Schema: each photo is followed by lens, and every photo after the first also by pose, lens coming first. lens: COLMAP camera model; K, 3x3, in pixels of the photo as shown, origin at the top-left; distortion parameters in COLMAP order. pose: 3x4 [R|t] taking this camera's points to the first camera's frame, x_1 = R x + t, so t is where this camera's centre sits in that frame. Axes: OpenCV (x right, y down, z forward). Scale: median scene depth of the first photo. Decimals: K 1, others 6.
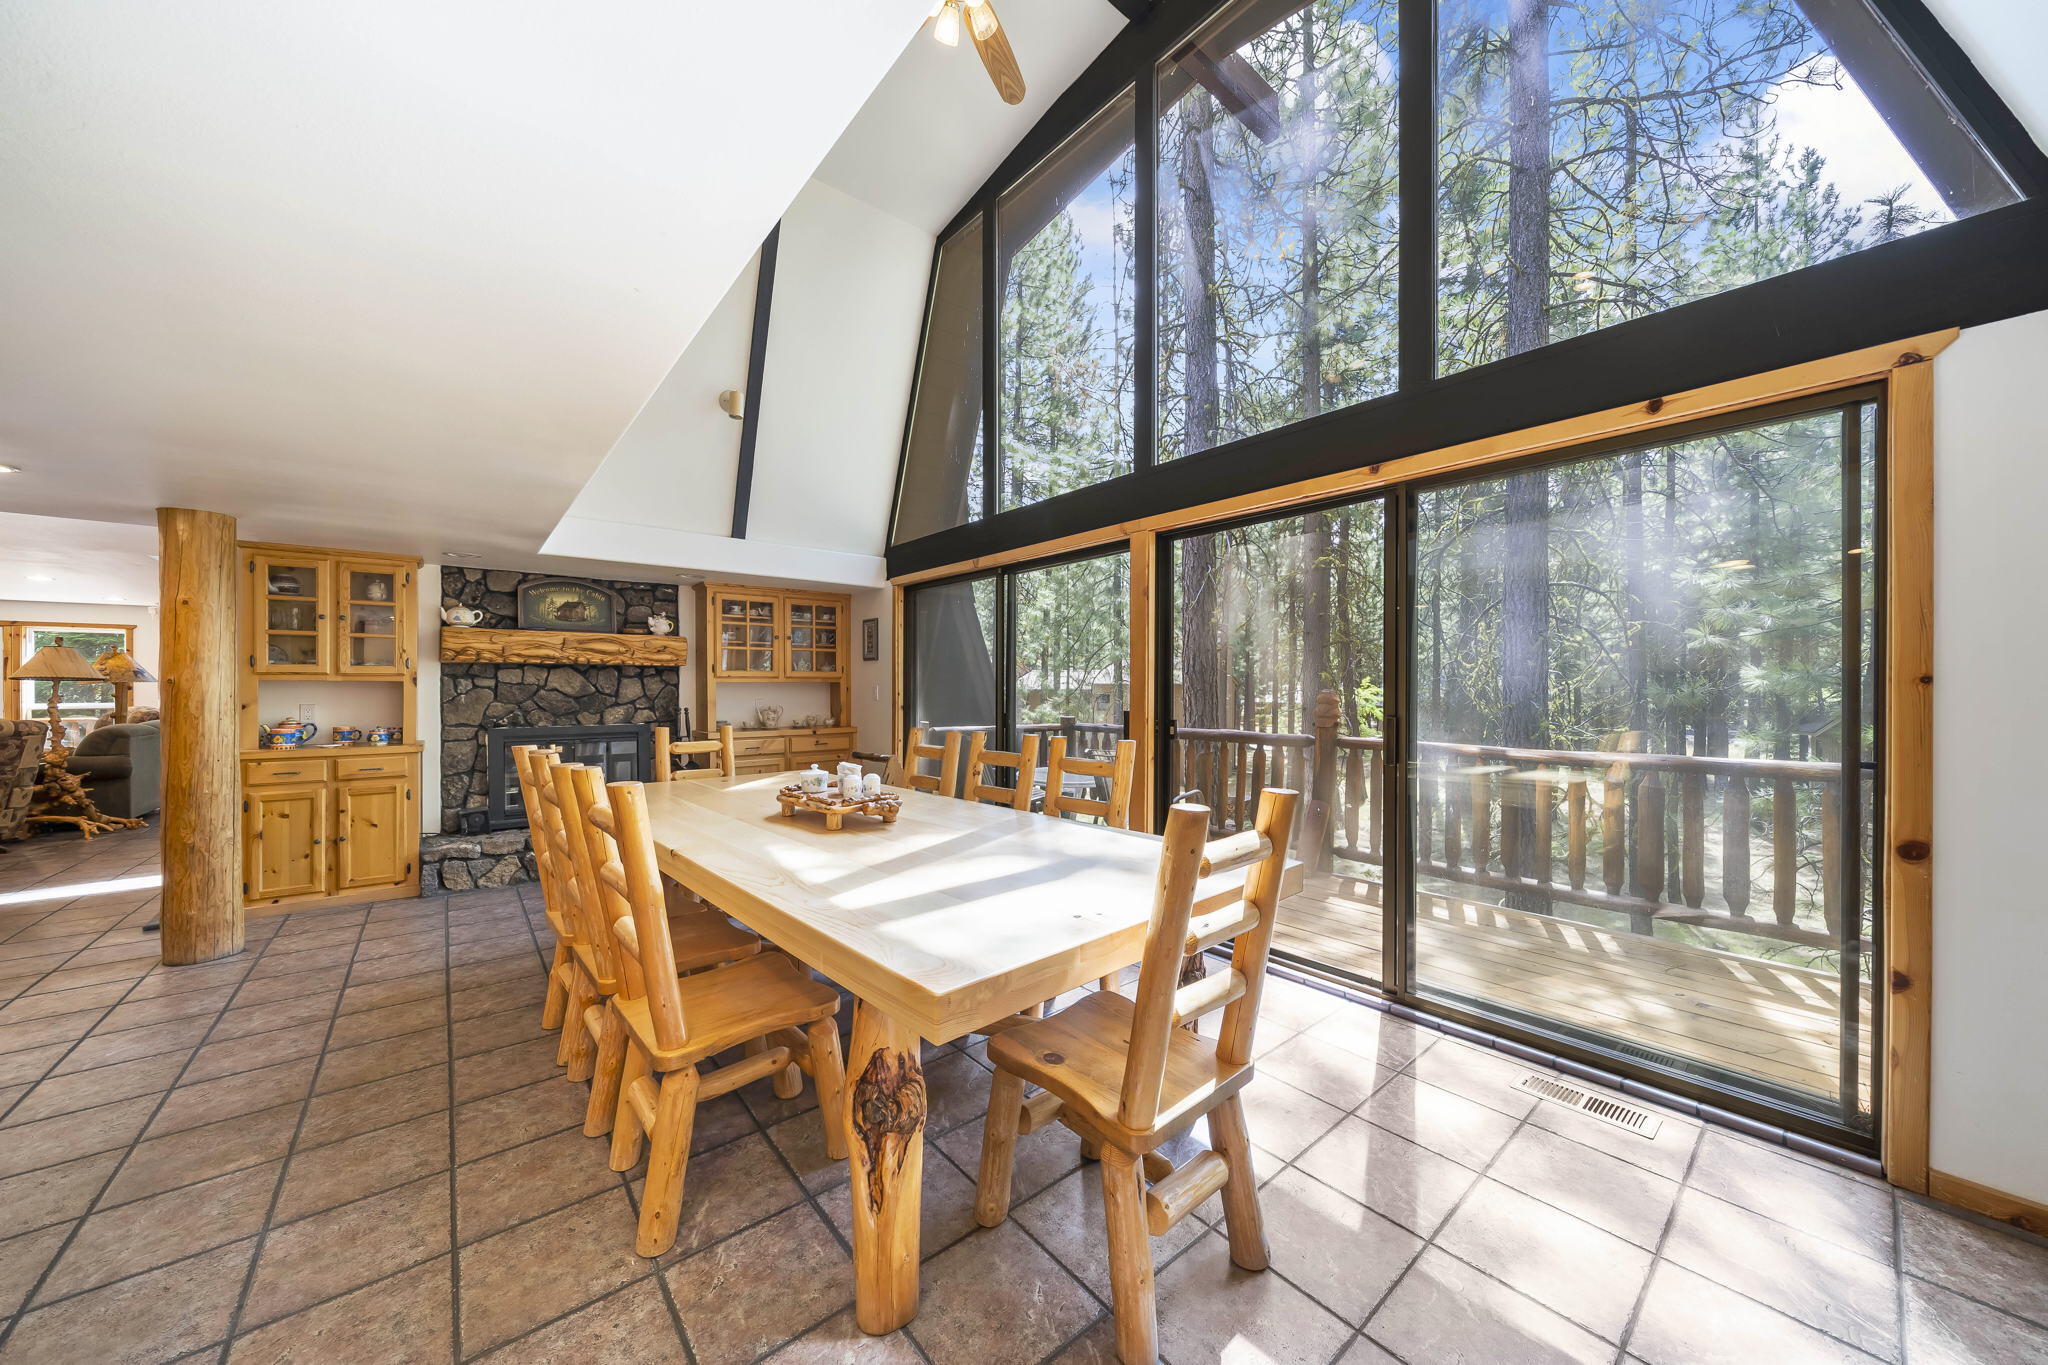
lens RADIAL K [[711.5, 0, 1030.3], [0, 711.5, 686.9], [0, 0, 1]] dist [-0.002654, -0.000239]
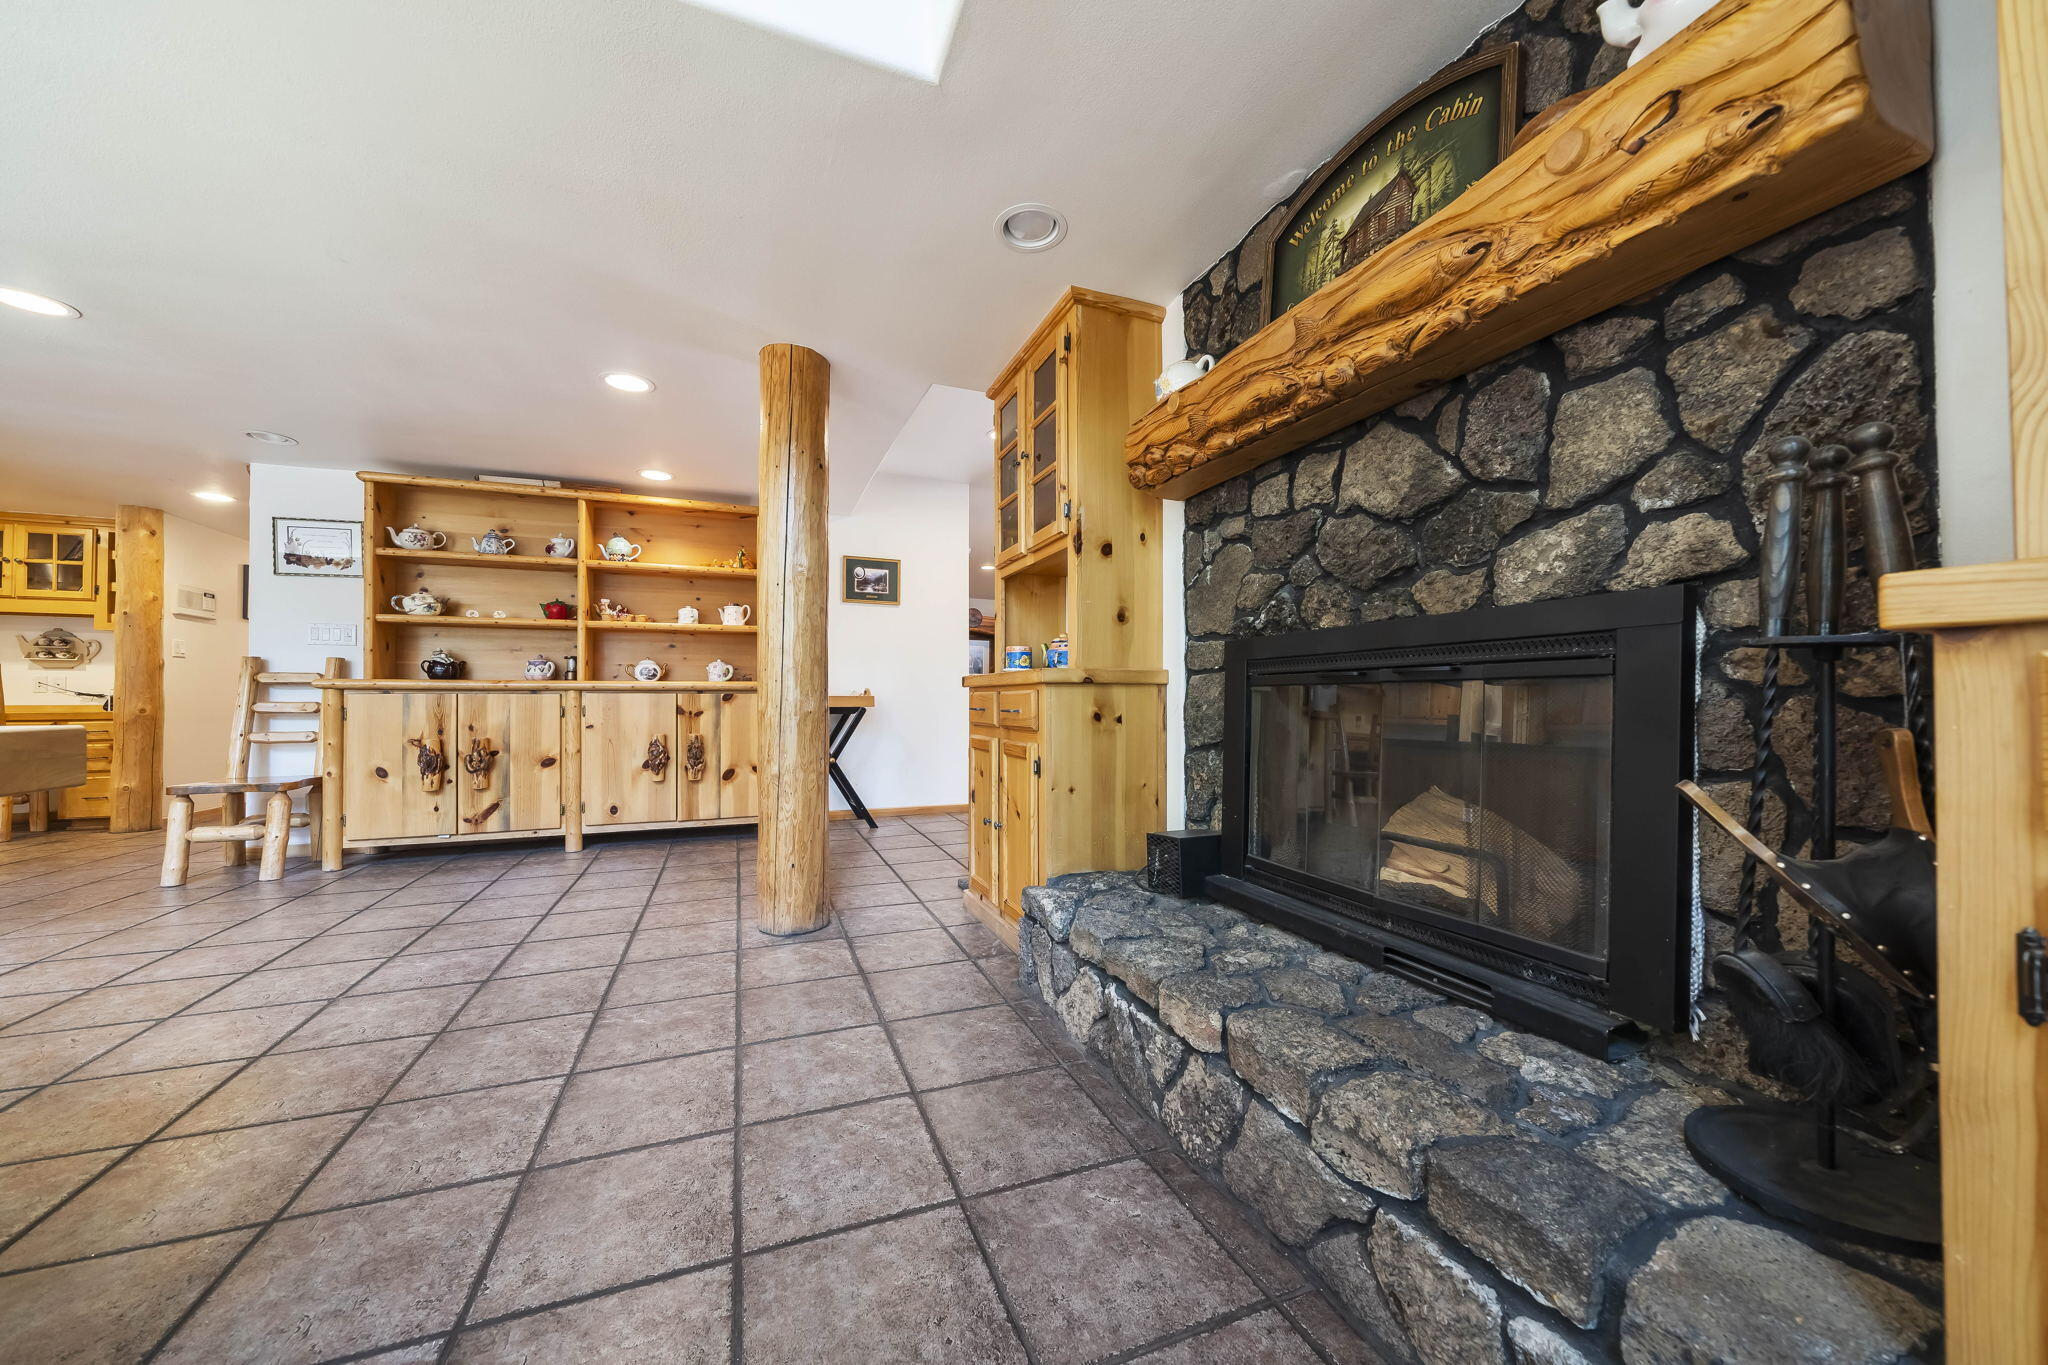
lens RADIAL K [[711.5, 0, 1017.9], [0, 711.5, 694.2], [0, 0, 1]] dist [-0.002654, -0.000239]
pose [[-0.324550, -0.011307, -0.945801, -0.329509], [-0.001223, 0.999933, -0.011534, 0.088502], [0.945868, -0.002587, -0.324542, 0.962690]]
